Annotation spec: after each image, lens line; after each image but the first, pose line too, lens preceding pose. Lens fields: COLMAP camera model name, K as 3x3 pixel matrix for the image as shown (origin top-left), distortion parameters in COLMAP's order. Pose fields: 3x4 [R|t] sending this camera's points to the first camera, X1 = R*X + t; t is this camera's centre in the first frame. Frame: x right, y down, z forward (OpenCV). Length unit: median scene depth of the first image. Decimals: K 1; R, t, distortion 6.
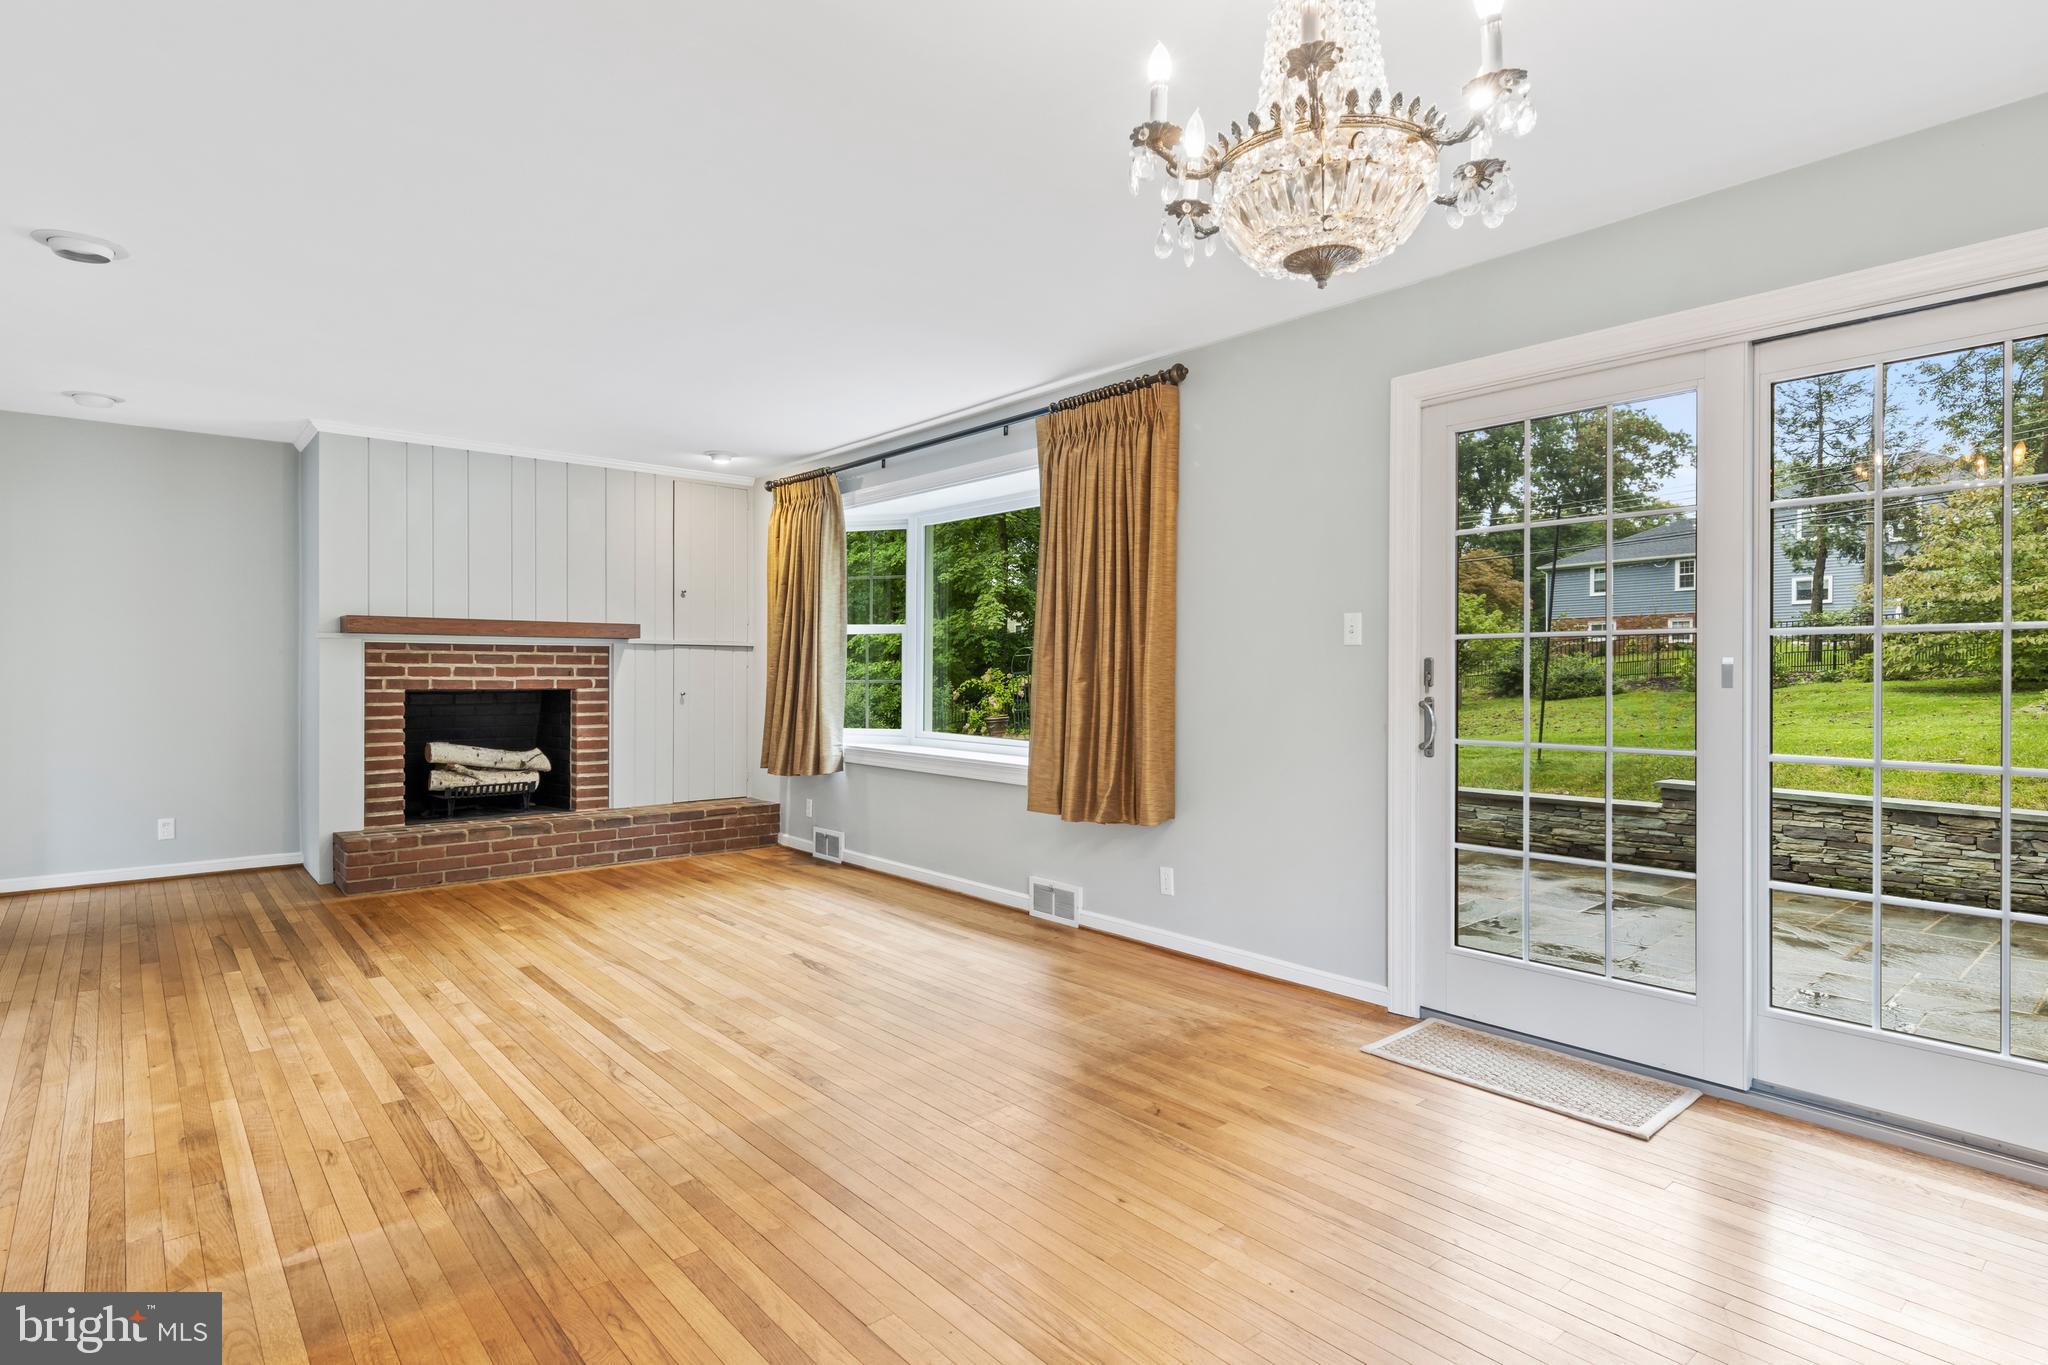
lens RADIAL K [[1055.6, 0, 1028.2], [0, 1055.6, 674.0], [0, 0, 1]] dist [0.007907, -0.000444]
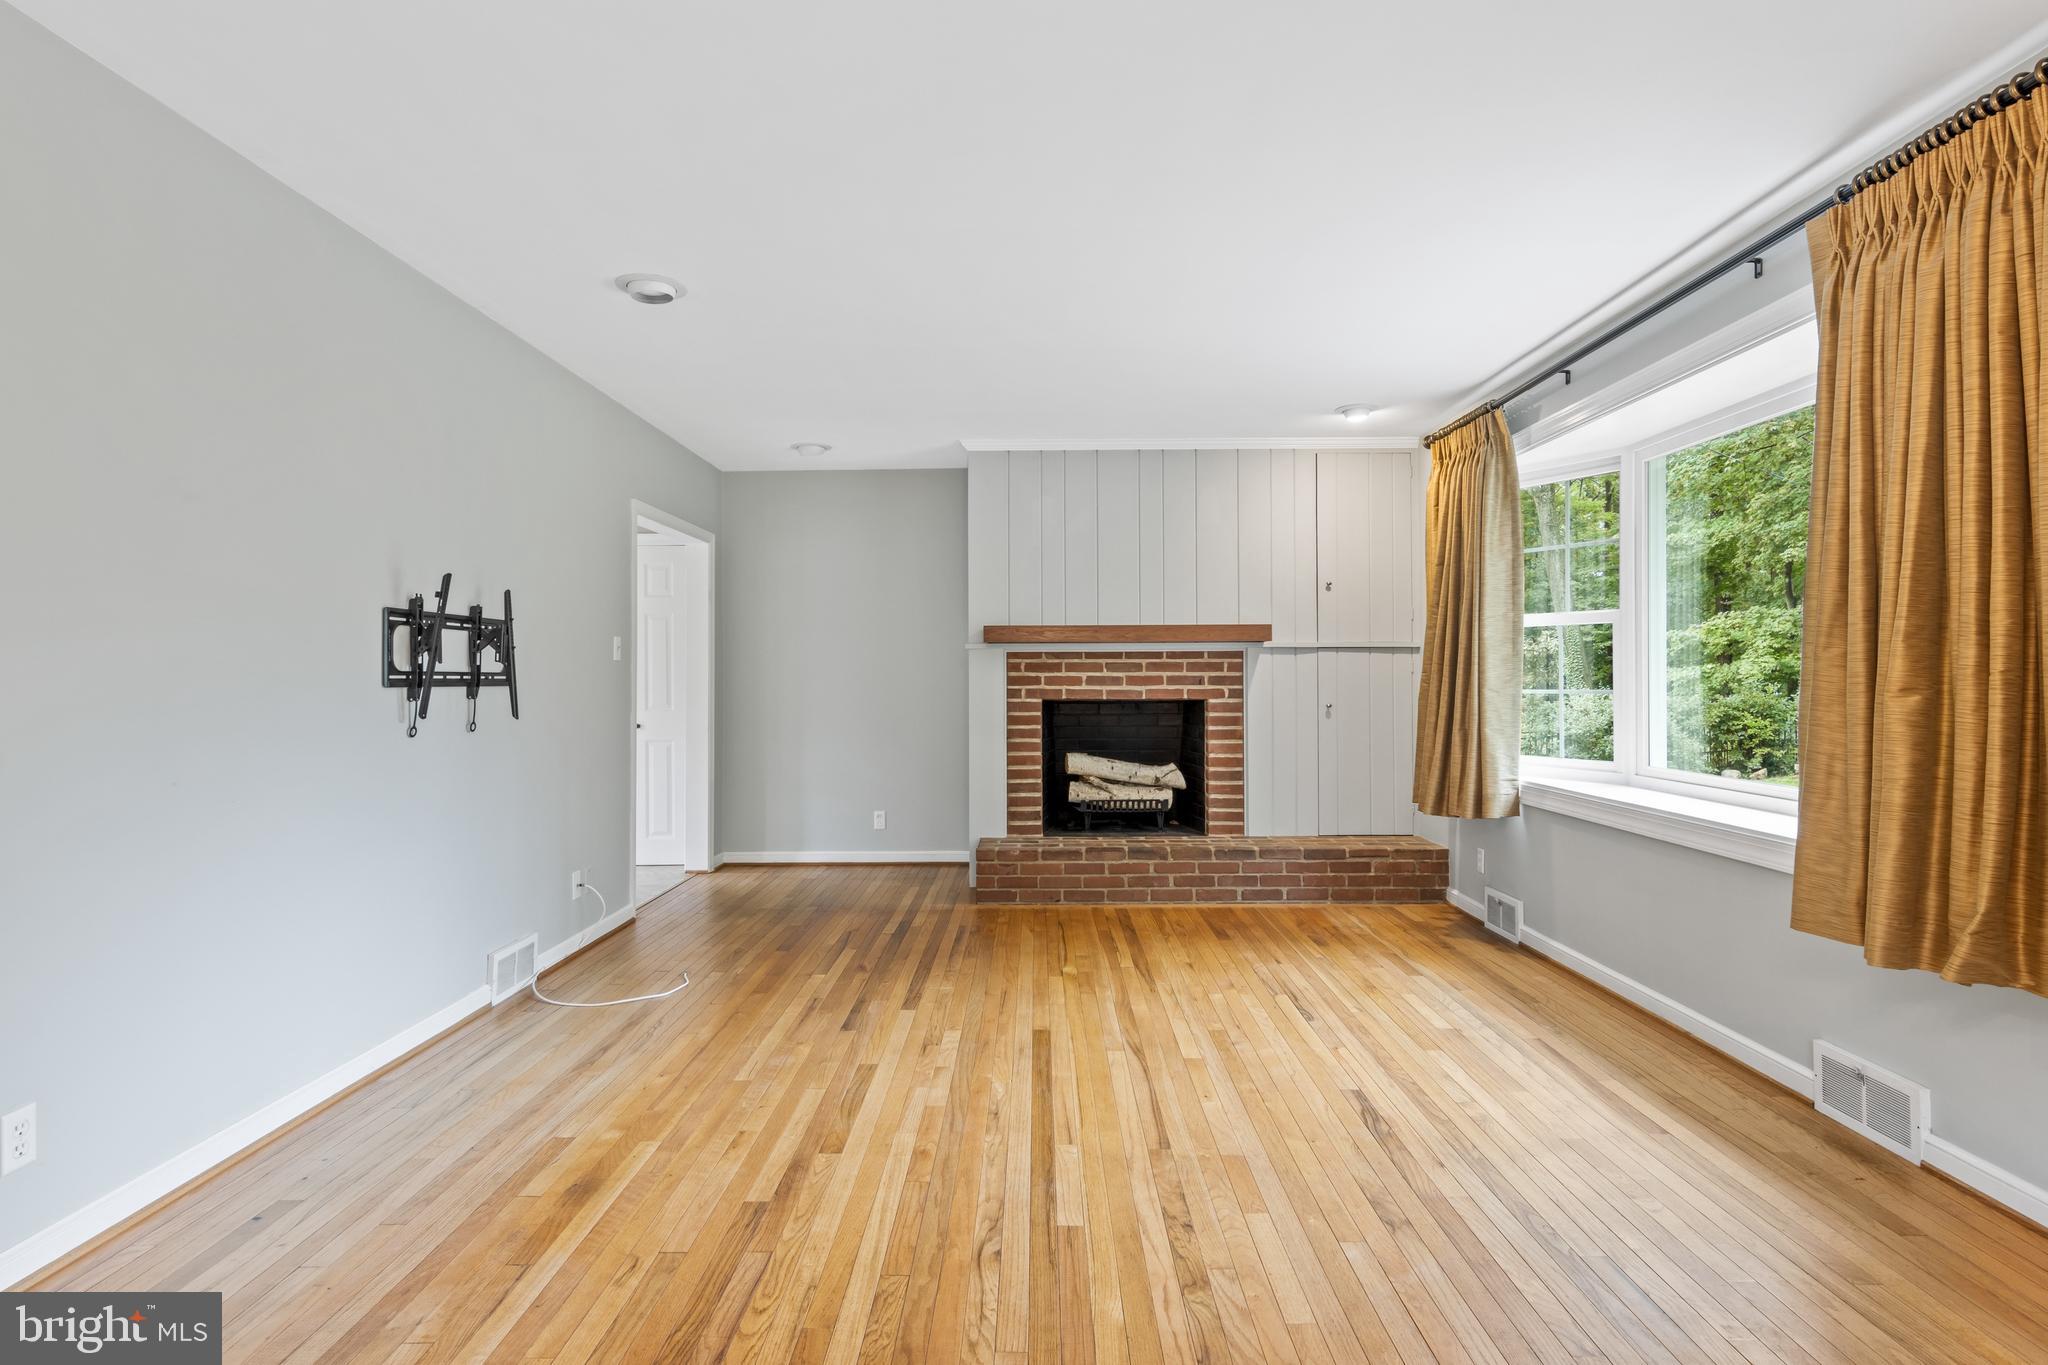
lens RADIAL K [[1055.6, 0, 1021.7], [0, 1055.6, 666.0], [0, 0, 1]] dist [0.007907, -0.000444]
pose [[0.749974, -0.013825, -0.661323, 0.064850], [0.003953, 0.999857, -0.016419, -0.000169], [0.661456, 0.009700, 0.749921, 0.308134]]
